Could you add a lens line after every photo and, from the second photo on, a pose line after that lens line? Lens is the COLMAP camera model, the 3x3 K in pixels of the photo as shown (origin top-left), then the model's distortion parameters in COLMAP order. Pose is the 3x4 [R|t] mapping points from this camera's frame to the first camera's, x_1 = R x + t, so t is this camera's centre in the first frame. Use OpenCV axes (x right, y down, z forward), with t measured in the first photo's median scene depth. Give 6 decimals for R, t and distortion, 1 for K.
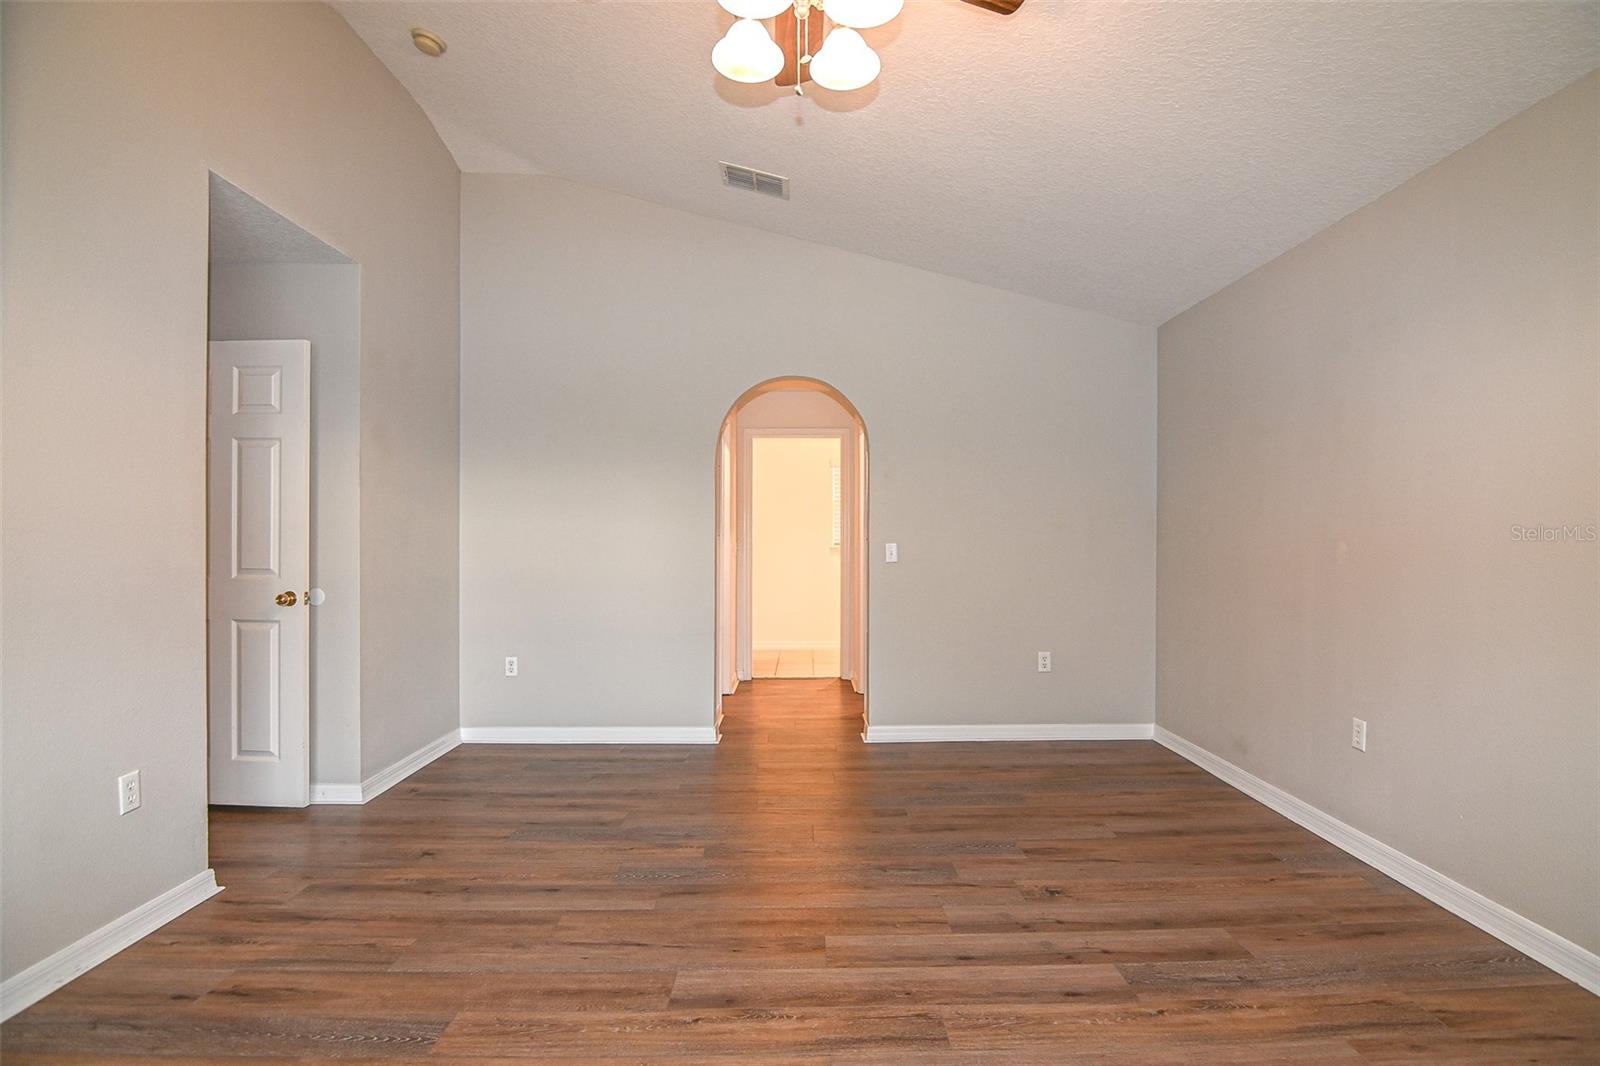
lens RADIAL K [[776.4, 0, 800.9], [0, 776.4, 534.3], [0, 0, 1]] dist [0.003371, -0.000326]
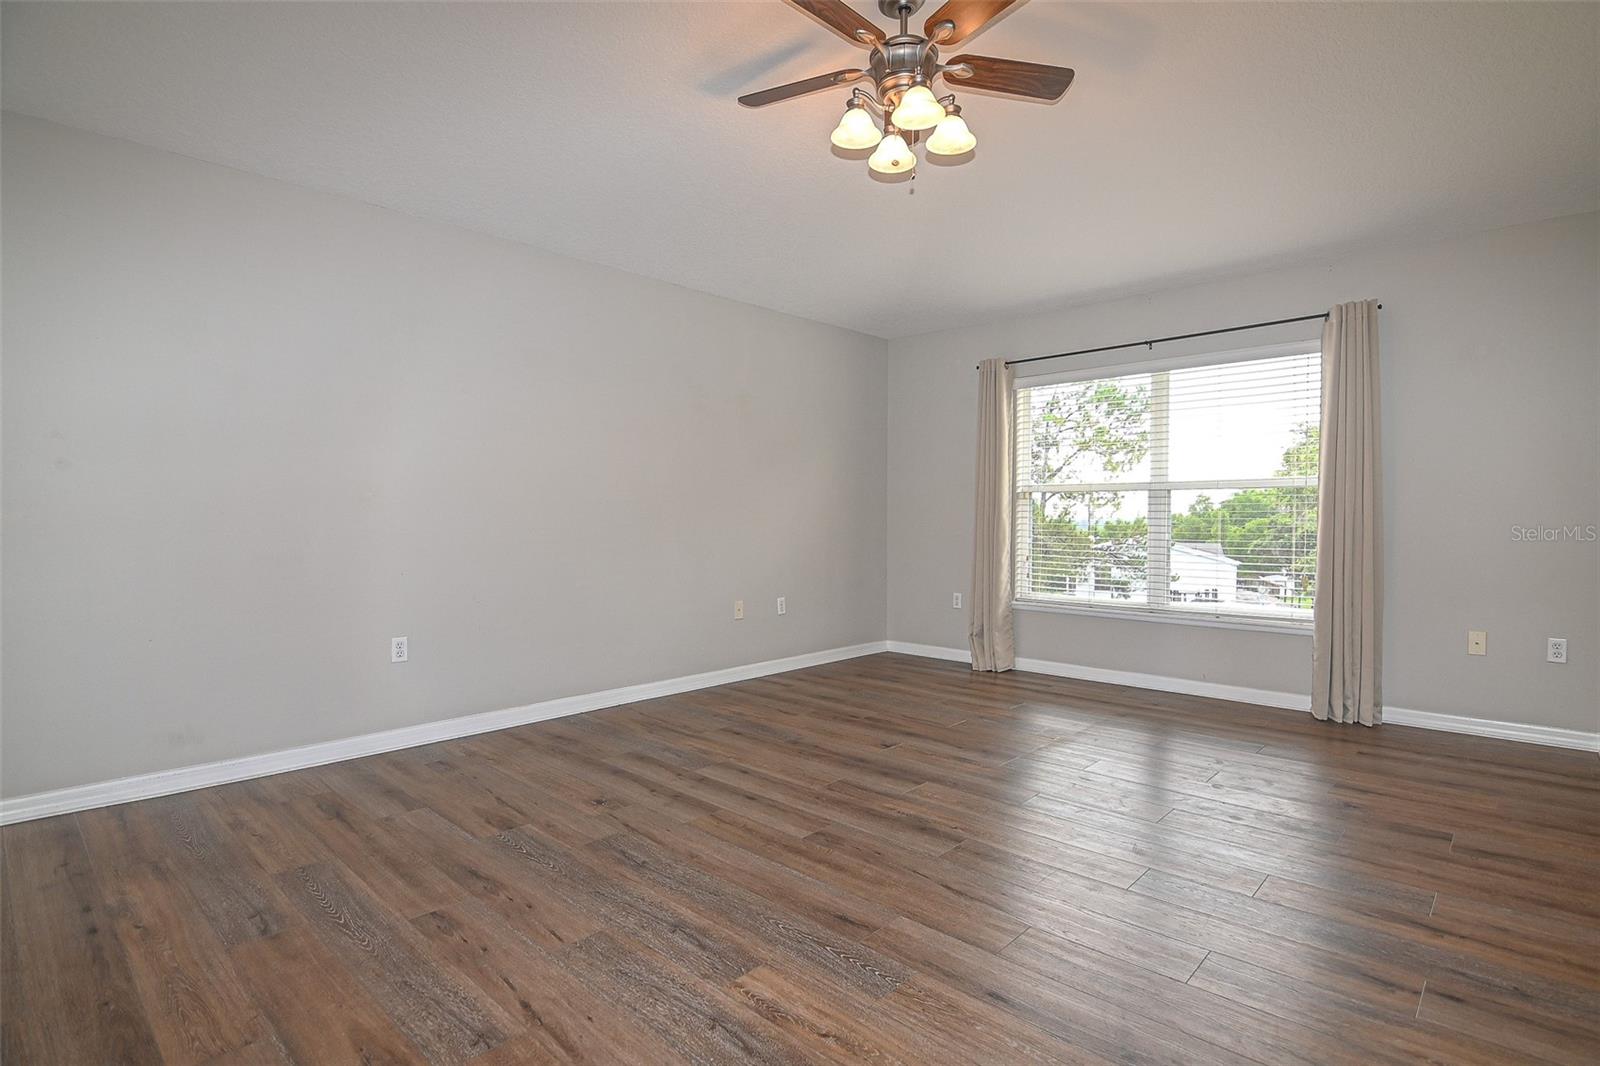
lens RADIAL K [[776.4, 0, 801.2], [0, 776.4, 528.9], [0, 0, 1]] dist [0.003371, -0.000326]
pose [[-0.716347, -0.009380, 0.697681, -0.632426], [-0.006096, 0.999956, 0.007185, 0.053426], [-0.697717, 0.000893, -0.716372, 1.527601]]
